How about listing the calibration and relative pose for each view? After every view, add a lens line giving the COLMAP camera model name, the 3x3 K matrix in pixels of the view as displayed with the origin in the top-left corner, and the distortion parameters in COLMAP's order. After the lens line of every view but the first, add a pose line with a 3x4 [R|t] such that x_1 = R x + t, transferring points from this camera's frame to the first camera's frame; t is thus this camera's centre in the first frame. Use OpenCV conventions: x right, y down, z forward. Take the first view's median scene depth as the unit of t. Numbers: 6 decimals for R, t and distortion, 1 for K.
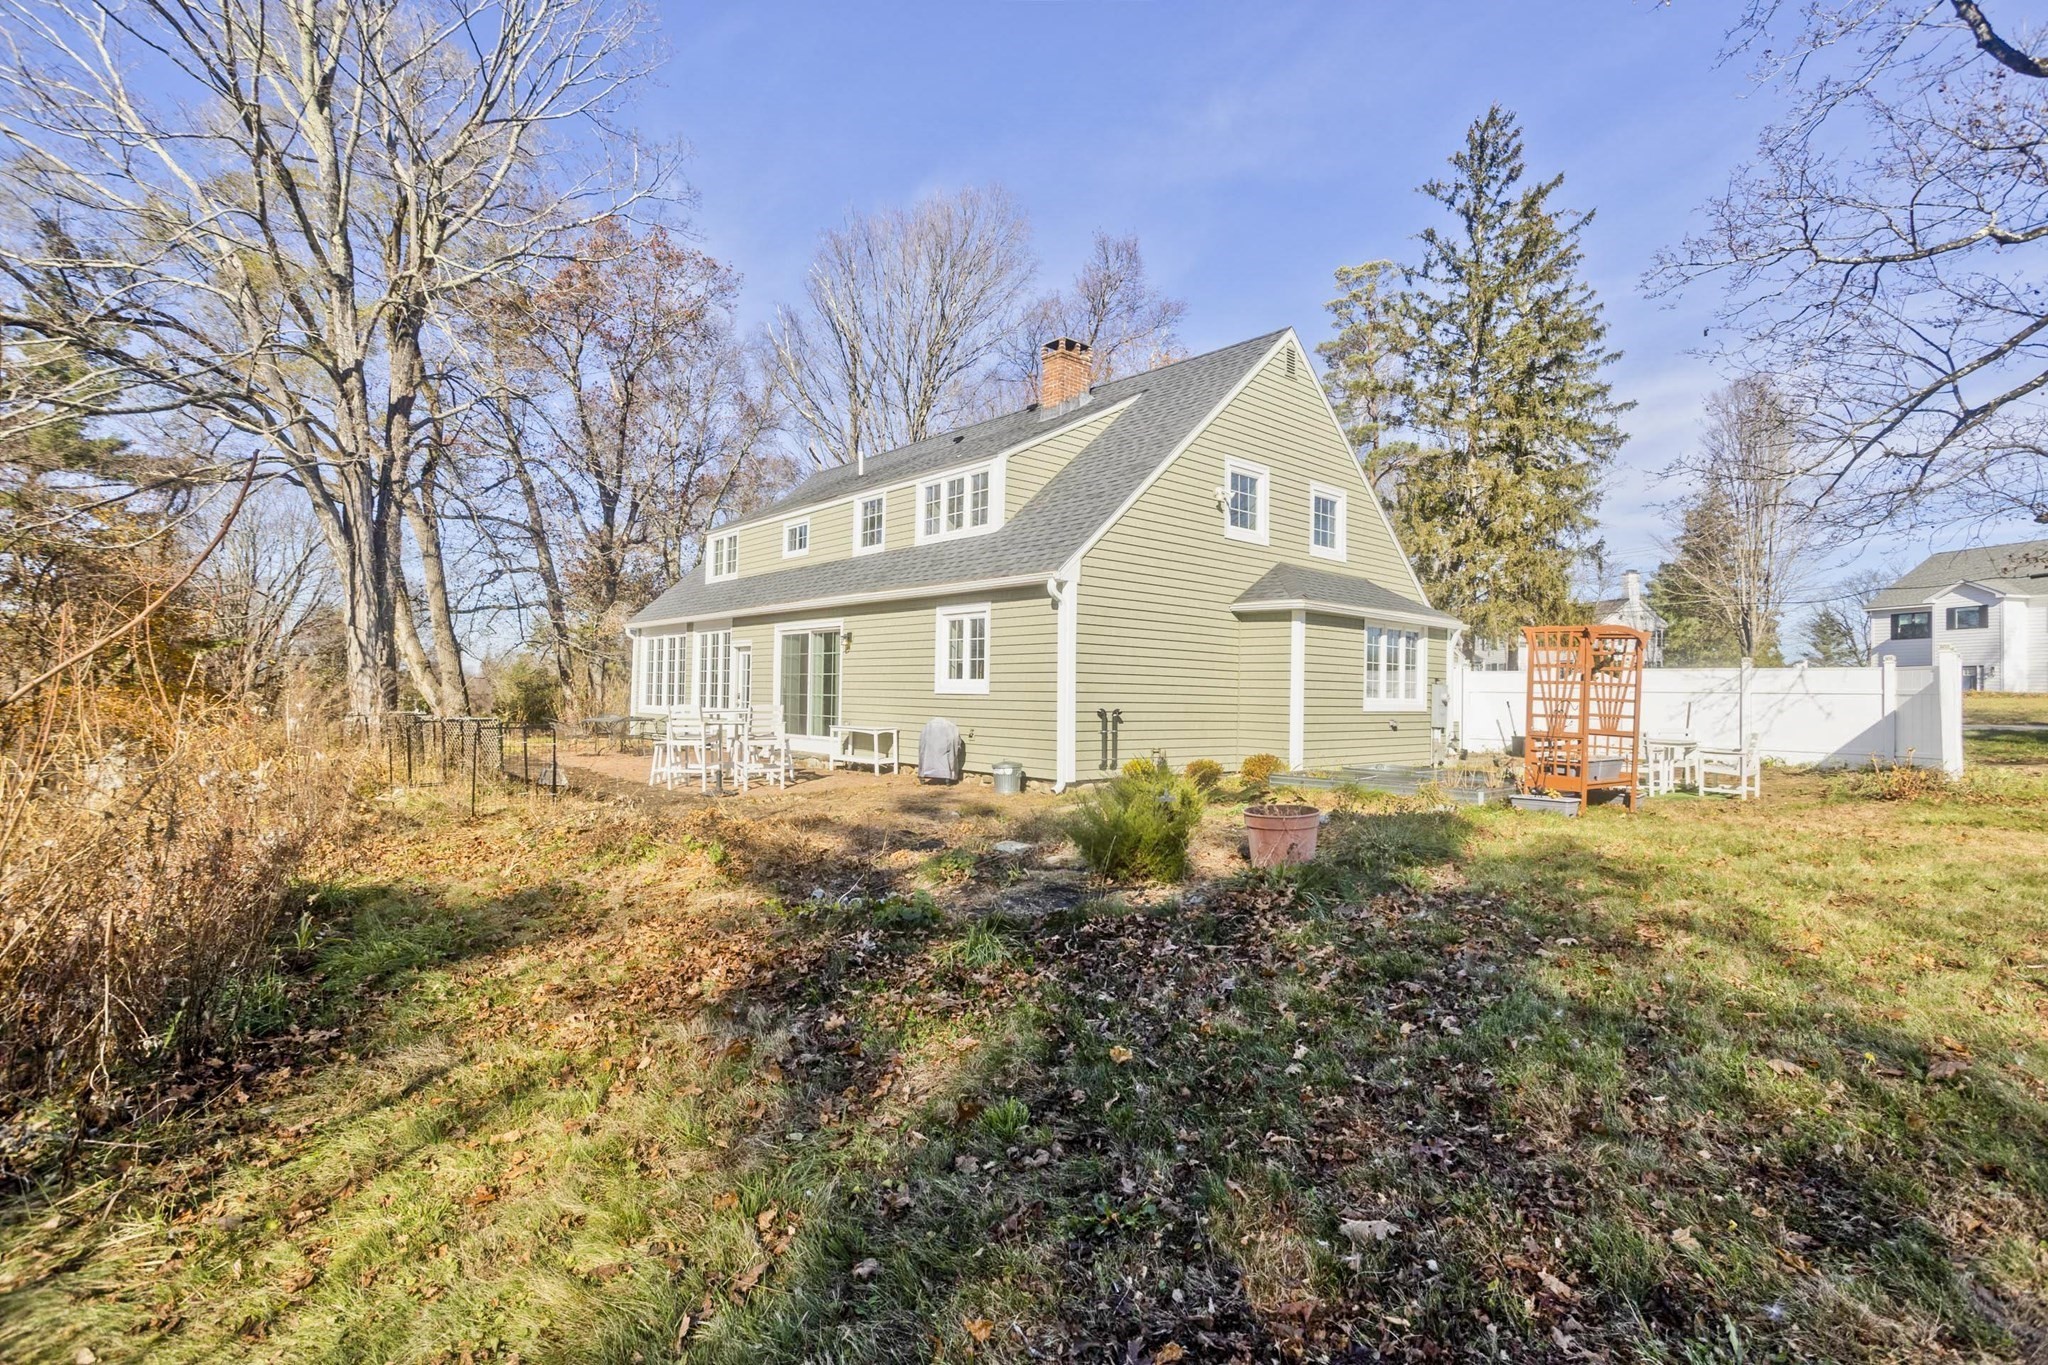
lens RADIAL K [[980.6, 0, 1009.5], [0, 980.6, 673.0], [0, 0, 1]] dist [-0.024193, 0.003338]
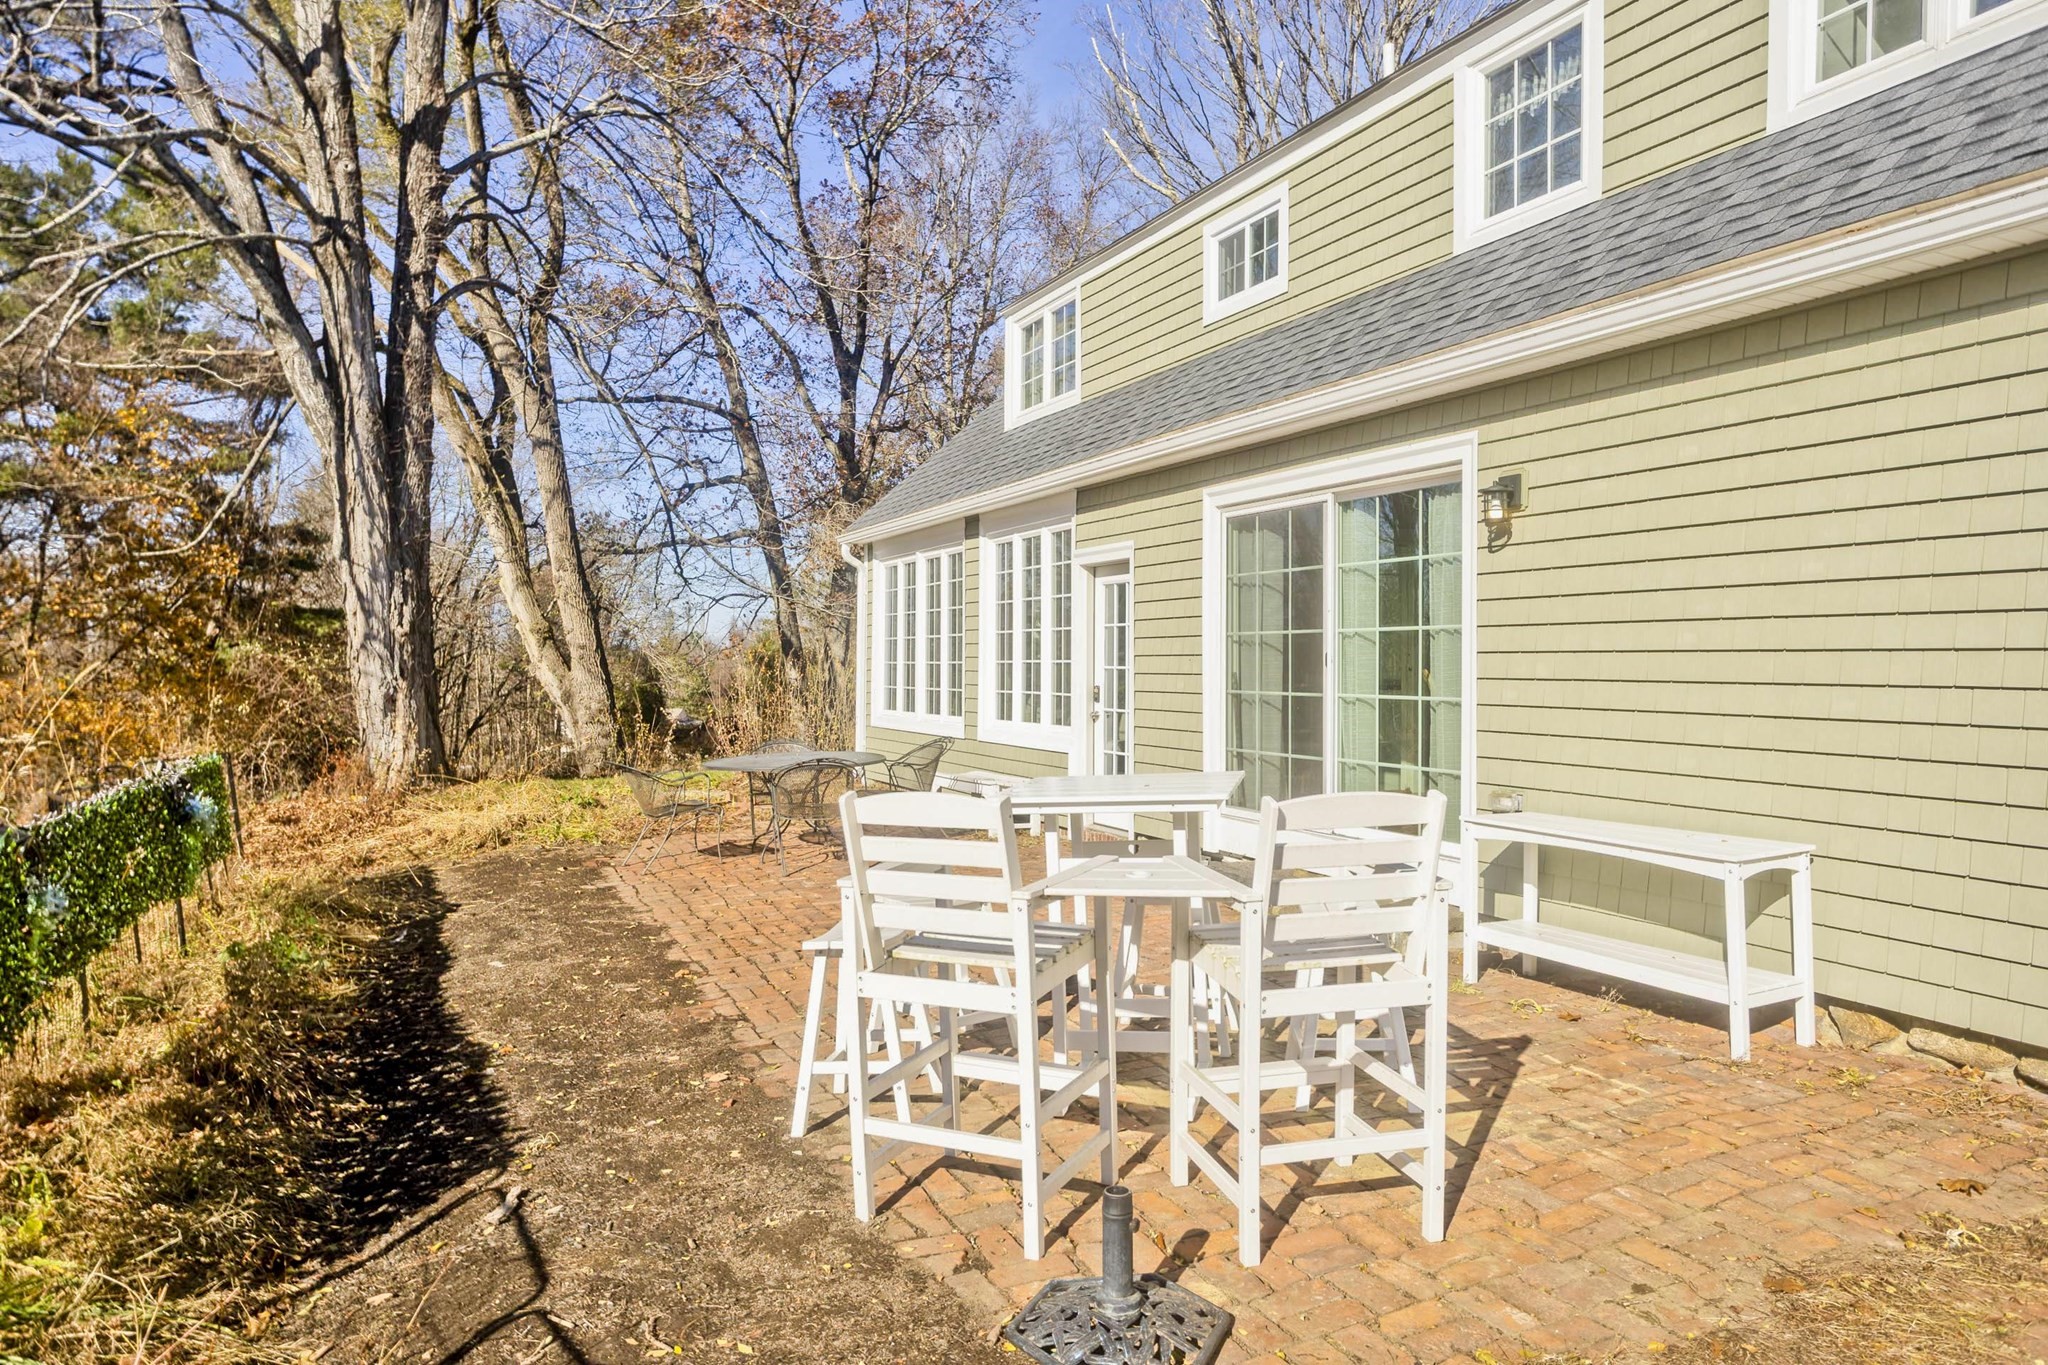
lens RADIAL K [[1314.6, 0, 1026.8], [0, 1314.6, 675.0], [0, 0, 1]] dist [-0.002976, 0.003384]
pose [[0.960027, -0.013141, -0.279599, -0.137566], [0.021351, 0.999425, 0.026337, 0.001945], [0.279093, -0.031254, 0.959755, 0.432109]]
